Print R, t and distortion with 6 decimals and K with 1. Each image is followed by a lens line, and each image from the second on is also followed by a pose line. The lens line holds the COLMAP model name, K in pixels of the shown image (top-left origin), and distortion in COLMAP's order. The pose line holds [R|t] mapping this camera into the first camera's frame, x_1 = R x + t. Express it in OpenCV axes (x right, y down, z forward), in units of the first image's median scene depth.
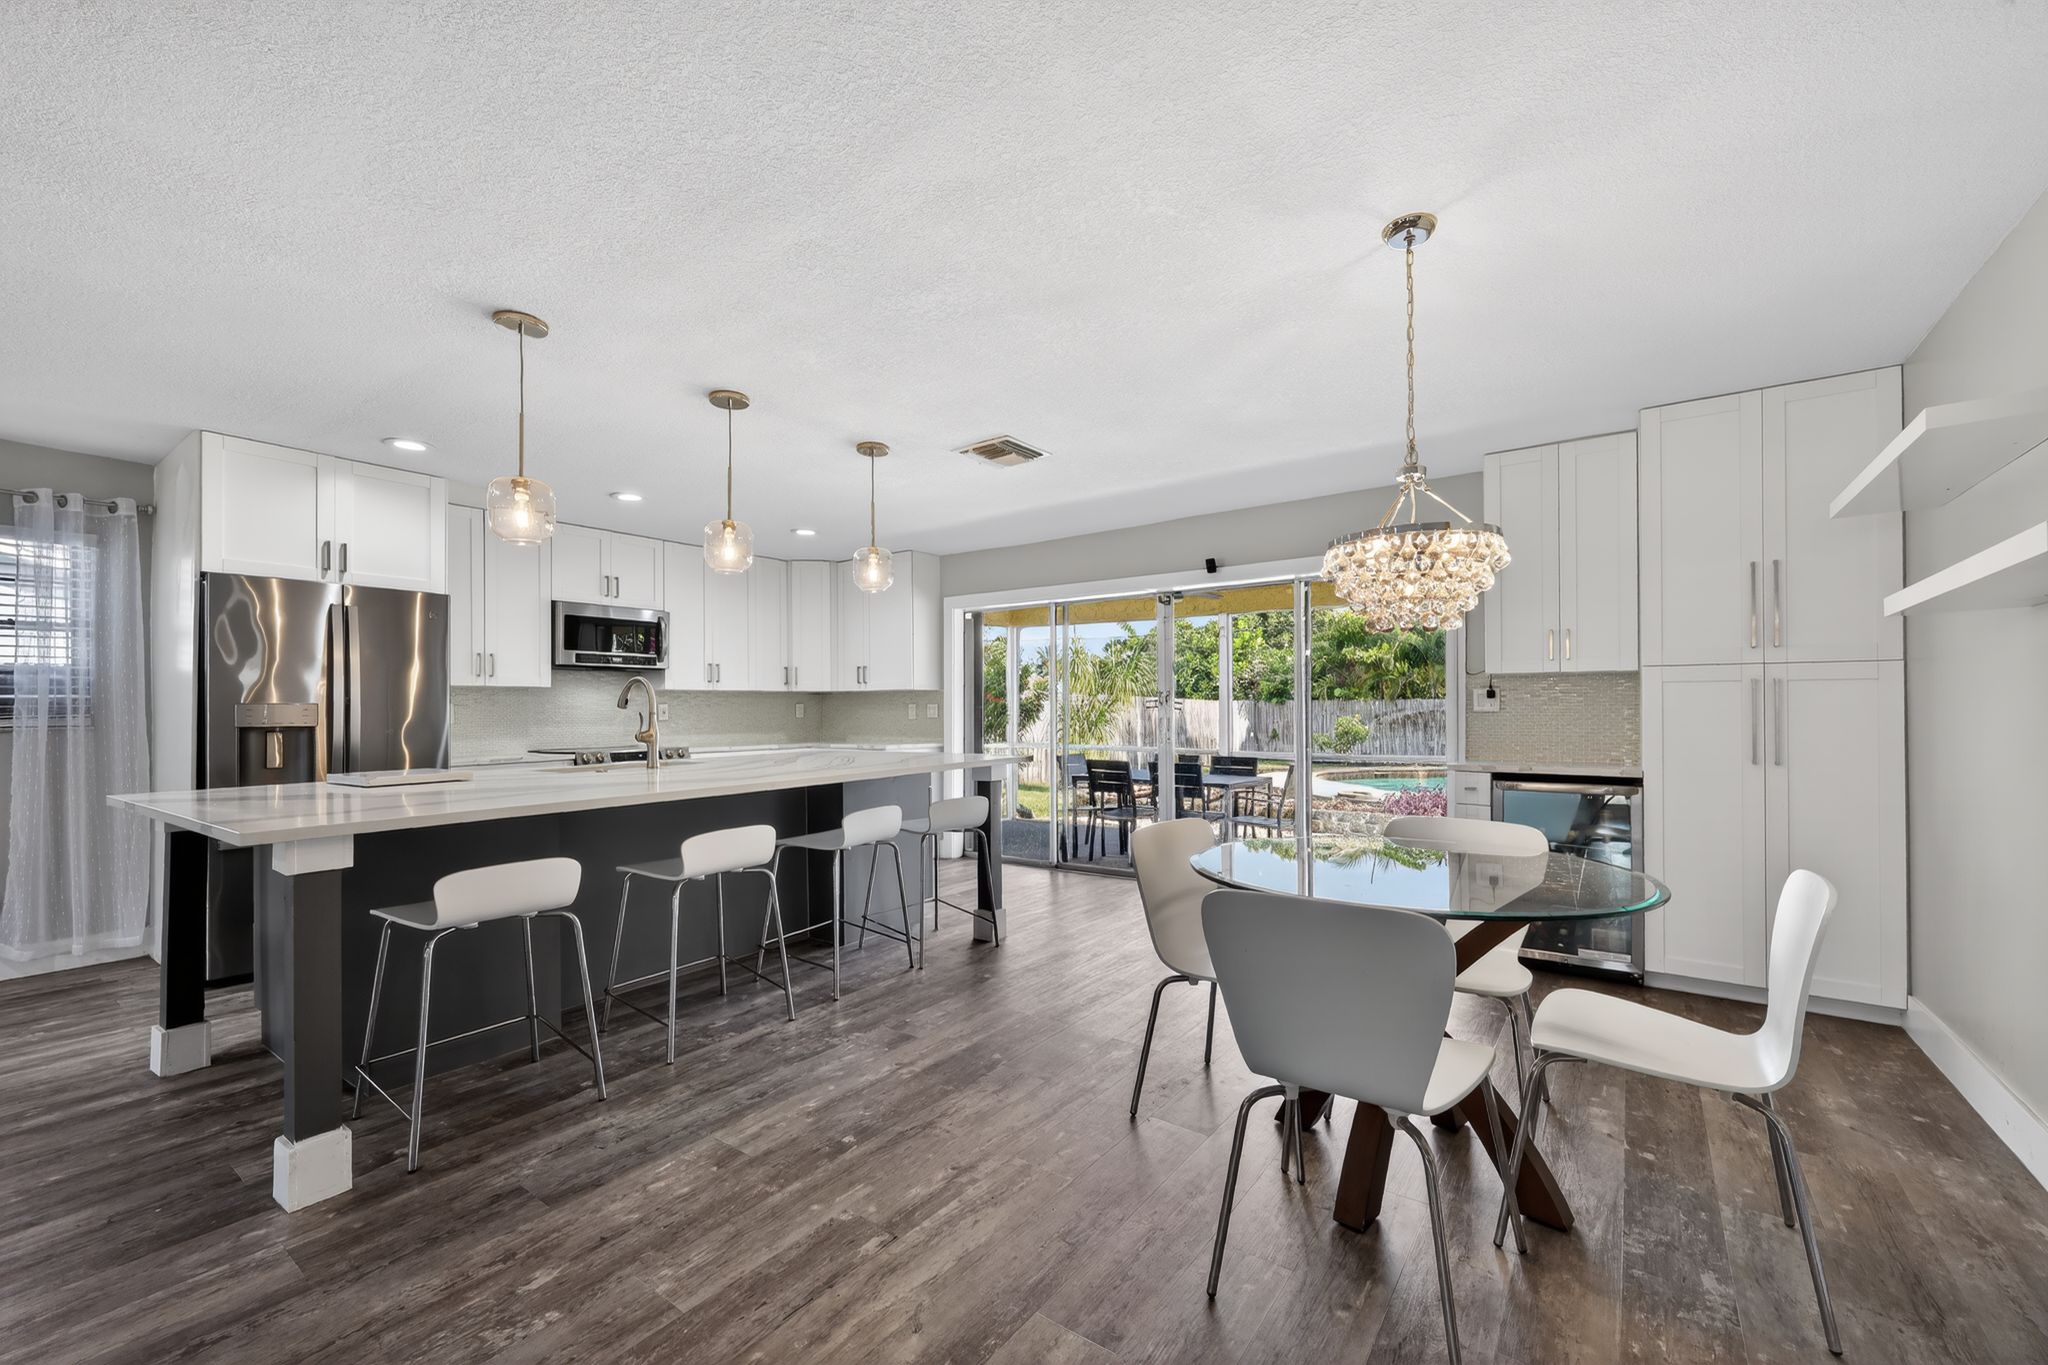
lens RADIAL K [[820.6, 0, 1024.9], [0, 820.6, 701.3], [0, 0, 1]] dist [0.001340, 0.000238]
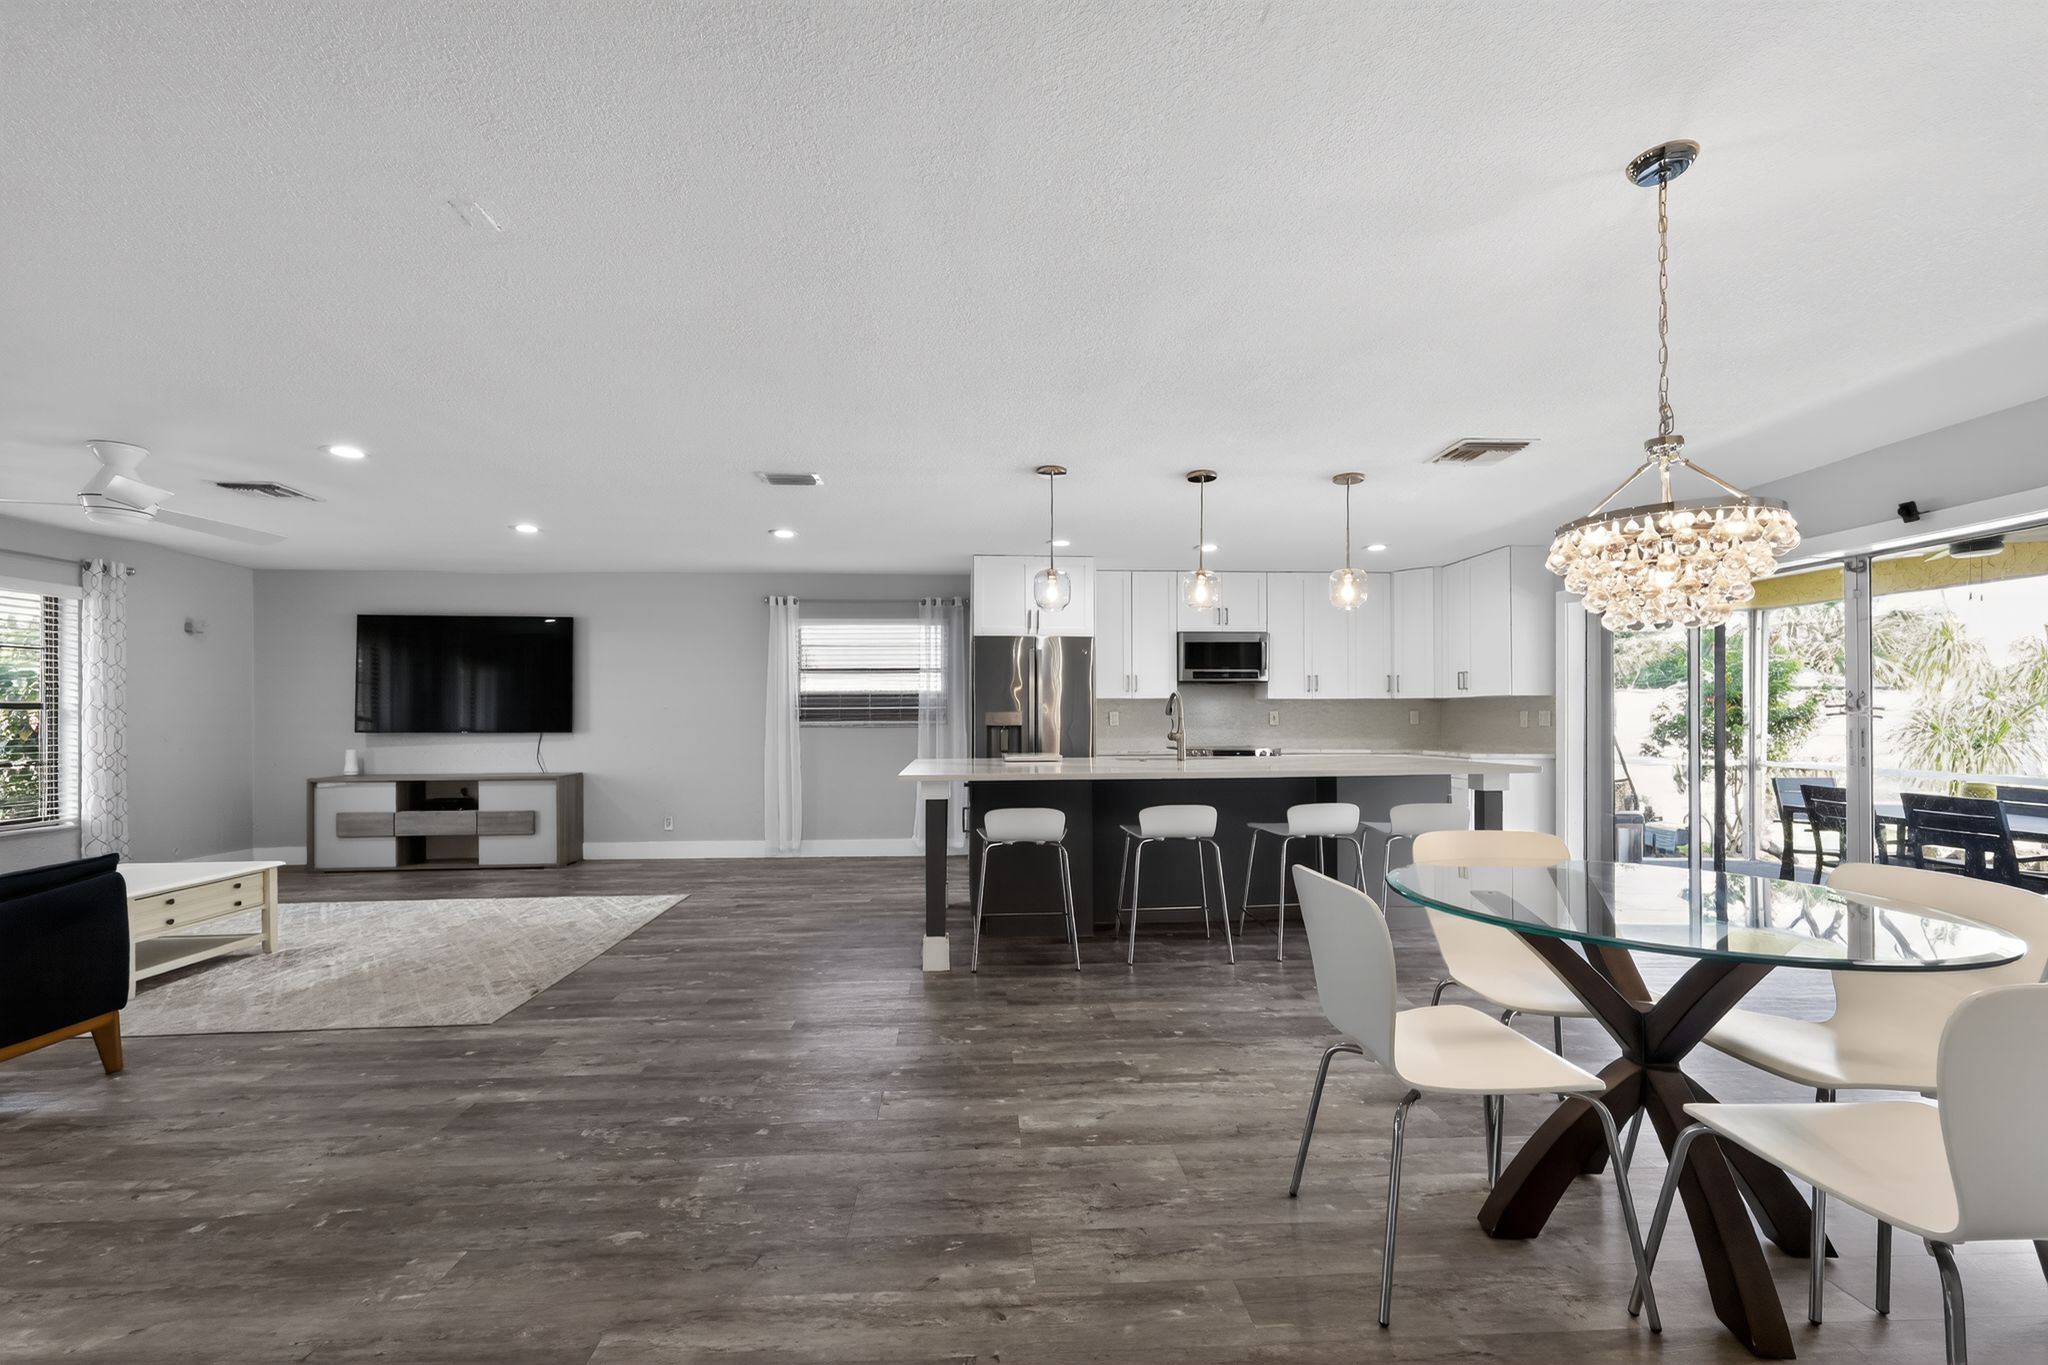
lens RADIAL K [[833.5, 0, 1026.0], [0, 833.5, 706.5], [0, 0, 1]] dist [0.001690, 0.000170]
pose [[0.640028, -0.005685, -0.768330, 0.511849], [0.004701, 0.999983, -0.003484, -0.001466], [0.768337, -0.001382, 0.640044, -0.056186]]
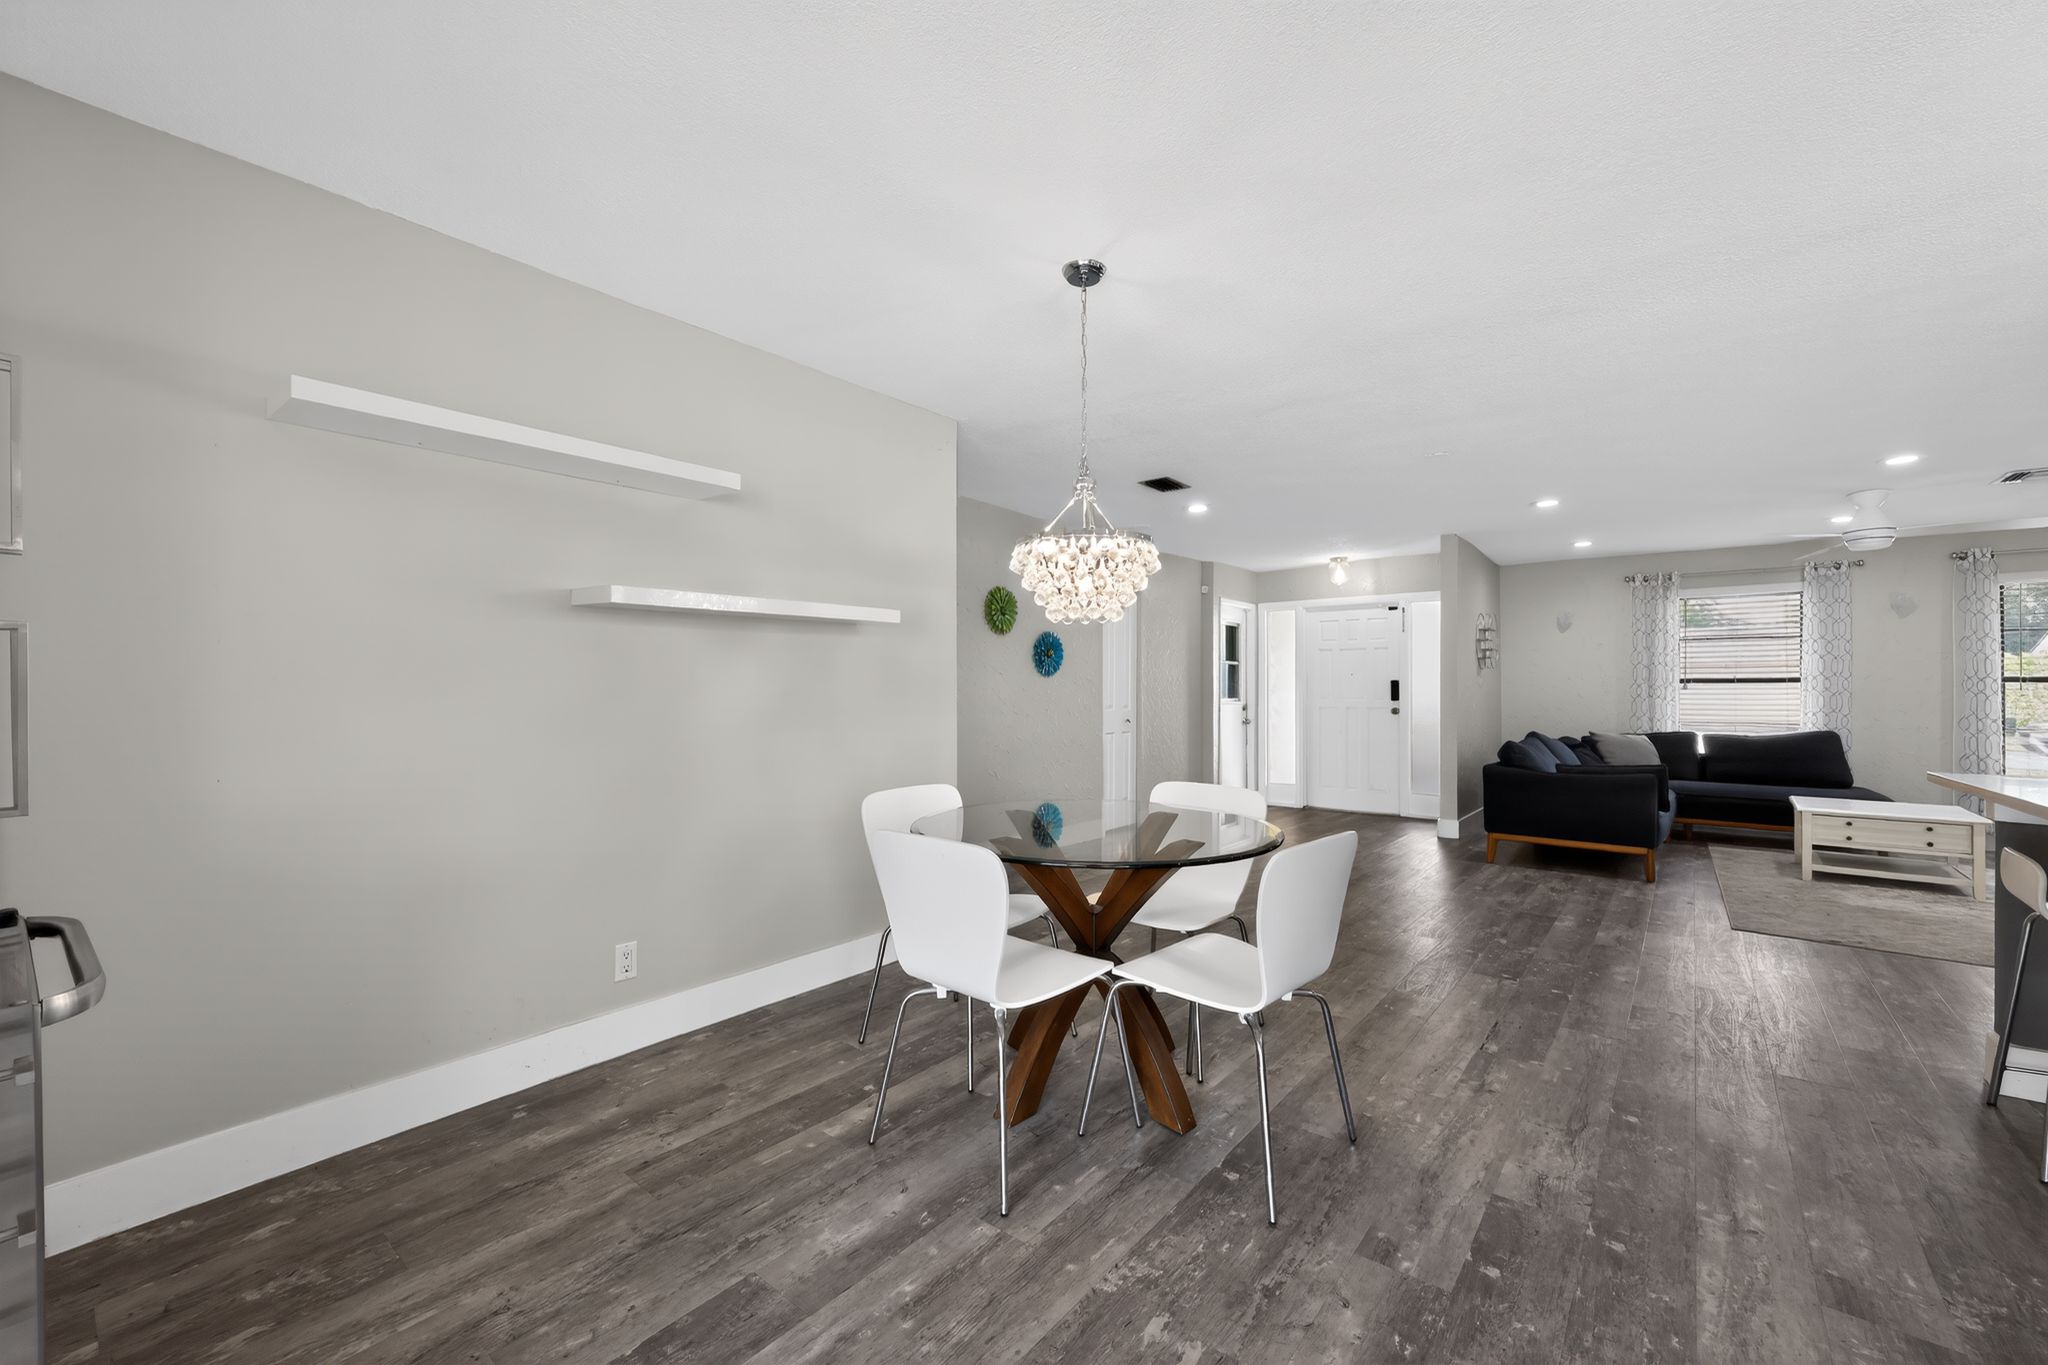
lens RADIAL K [[820.6, 0, 1024.9], [0, 820.6, 701.3], [0, 0, 1]] dist [0.001340, 0.000238]
pose [[-0.998840, 0.000618, 0.048151, 0.353798], [0.000946, 0.999976, 0.006800, 0.013411], [-0.048146, 0.006837, -0.998817, 1.515962]]
